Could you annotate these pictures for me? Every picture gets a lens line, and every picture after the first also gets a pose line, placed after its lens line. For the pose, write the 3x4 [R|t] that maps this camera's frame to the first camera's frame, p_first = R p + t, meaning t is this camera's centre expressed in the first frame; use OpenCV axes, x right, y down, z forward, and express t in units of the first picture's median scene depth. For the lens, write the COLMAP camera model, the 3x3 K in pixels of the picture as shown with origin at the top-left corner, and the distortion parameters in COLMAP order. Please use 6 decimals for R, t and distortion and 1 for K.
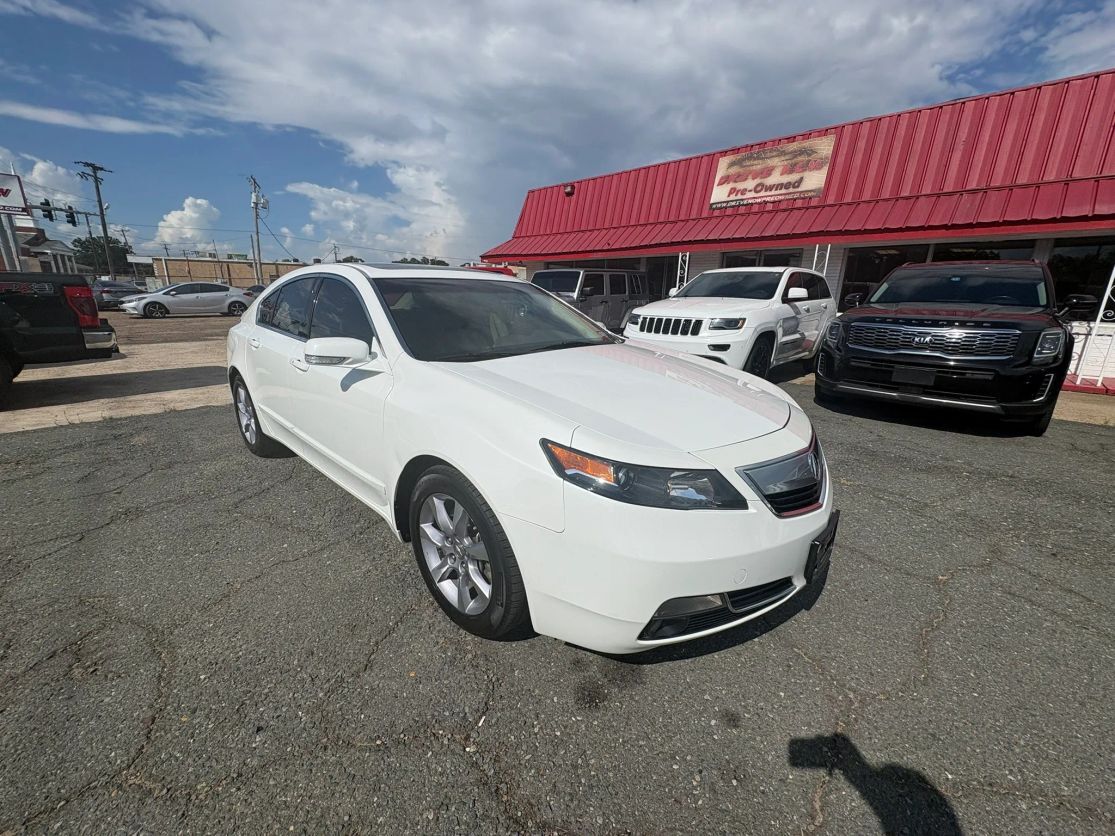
lens RADIAL K [[442.3, 0, 557.5], [0, 442.3, 418.0], [0, 0, 1]] dist [-0.000103, 0.000087]
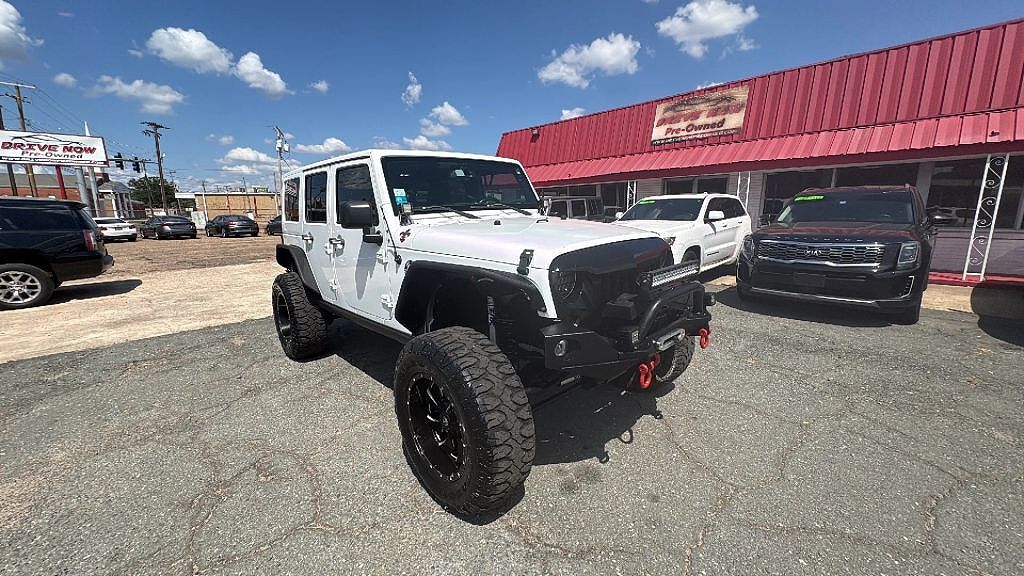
lens RADIAL K [[389.5, 0, 512.0], [0, 389.5, 288.0], [0, 0, 1]] dist [0.000567, 0.000380]
pose [[0.998687, -0.027578, -0.043183, -0.008332], [0.024271, 0.996865, -0.075305, -0.002293], [0.045124, 0.074158, 0.996225, -0.078883]]
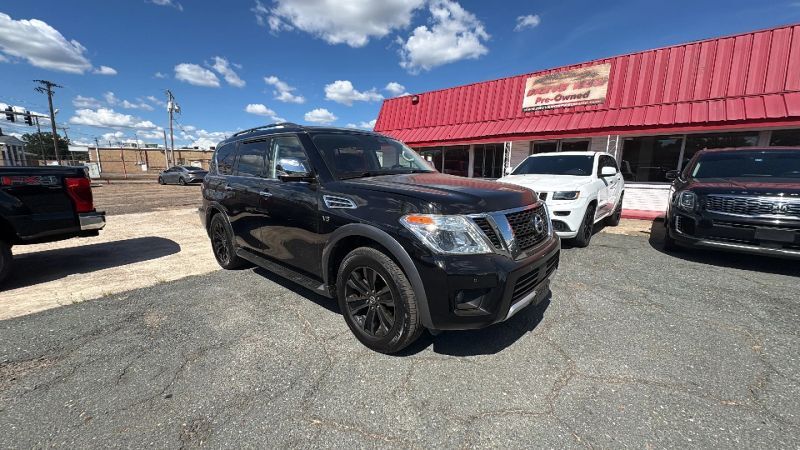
lens RADIAL K [[302.9, 0, 400.0], [0, 302.9, 225.0], [0, 0, 1]] dist [0.000603, -0.000017]
pose [[0.996683, -0.031587, 0.075006, -0.156267], [0.037813, 0.995824, -0.083092, -0.038982], [-0.072069, 0.085652, 0.993715, 0.080757]]
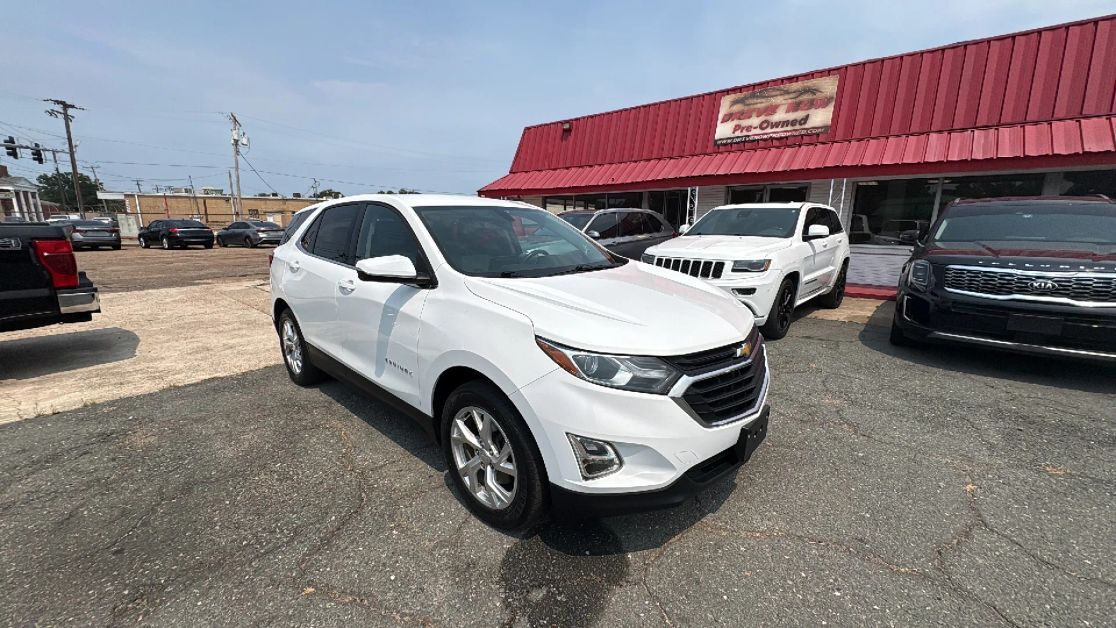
lens RADIAL K [[422.5, 0, 558.0], [0, 422.5, 314.0], [0, 0, 1]] dist [0.000603, -0.000017]
pose [[0.997482, -0.029575, 0.064466, -0.100235], [0.033345, 0.997748, -0.058203, -0.042105], [-0.062600, 0.060206, 0.996221, 0.081358]]
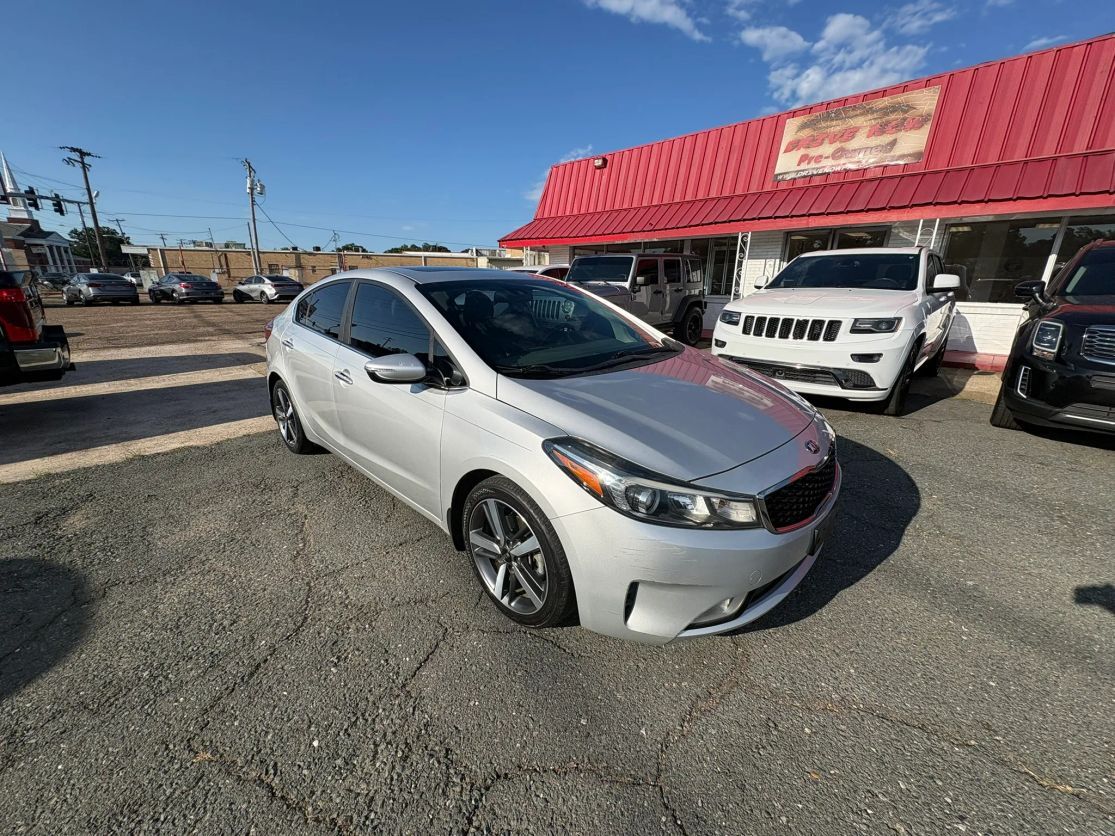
lens RADIAL K [[442.3, 0, 557.5], [0, 442.3, 418.0], [0, 0, 1]] dist [-0.000103, 0.000087]
pose [[0.999912, -0.011687, -0.006258, -0.084319], [0.011874, 0.999457, 0.030721, -0.048015], [0.005896, -0.030793, 0.999508, 0.137550]]
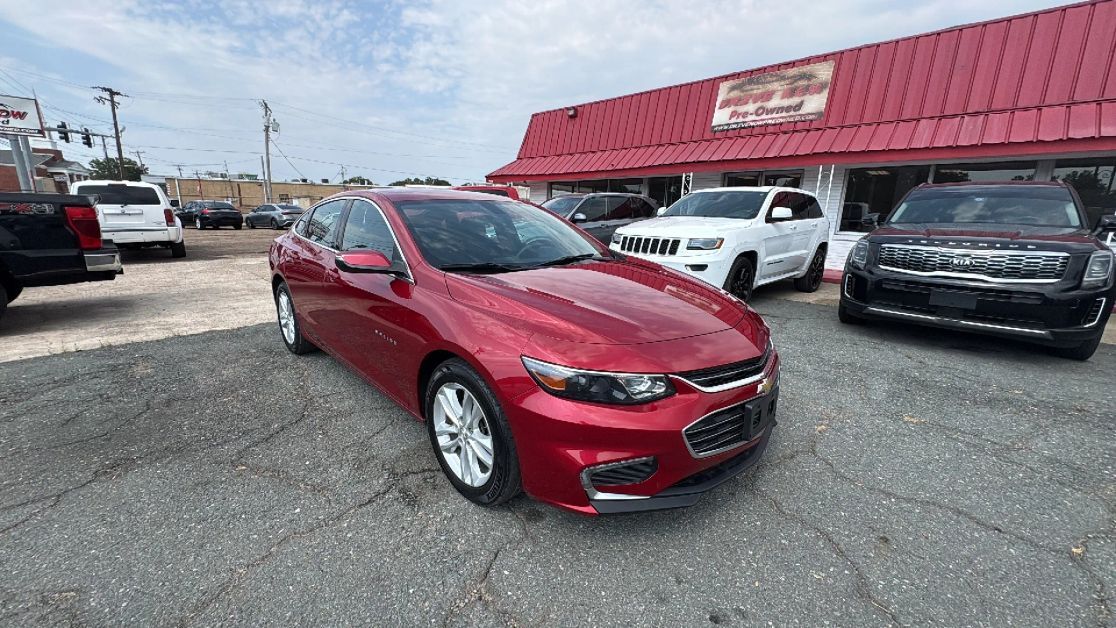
lens RADIAL K [[422.5, 0, 558.0], [0, 422.5, 314.0], [0, 0, 1]] dist [0.000603, -0.000017]
pose [[0.999926, -0.003459, 0.011632, -0.028648], [0.003876, 0.999344, -0.036018, -0.014379], [-0.011500, 0.036061, 0.999283, 0.039181]]
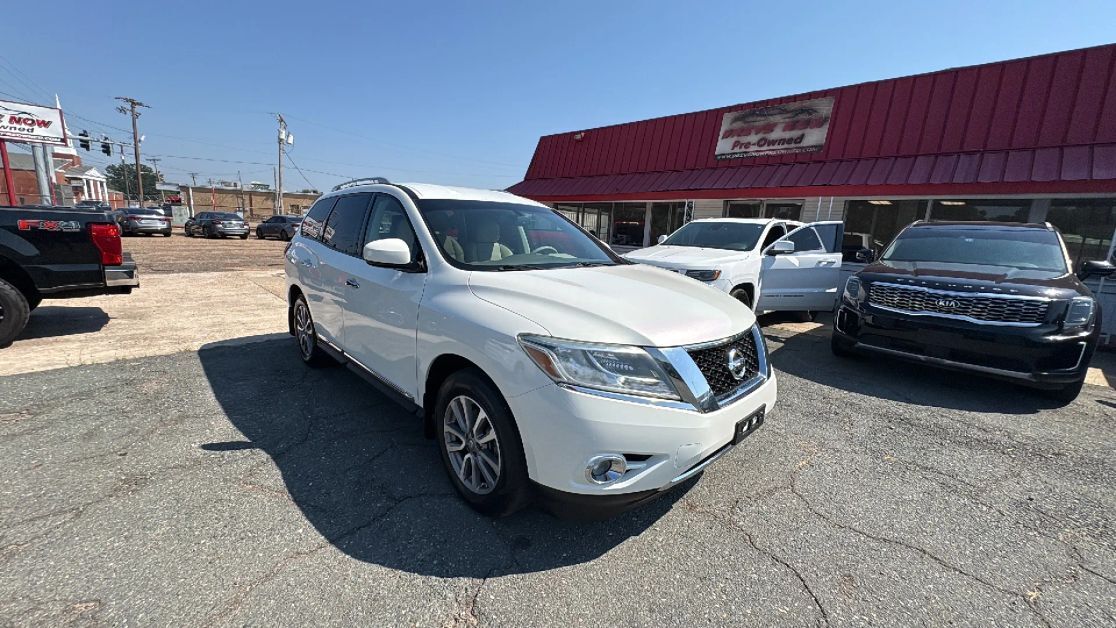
lens RADIAL K [[424.5, 0, 558.0], [0, 424.5, 314.0], [0, 0, 1]] dist [0.000567, 0.000380]
pose [[0.999671, 0.025594, 0.001836, -0.022843], [-0.025391, 0.996991, -0.073239, -0.025439], [-0.003705, 0.073168, 0.997313, 0.021500]]
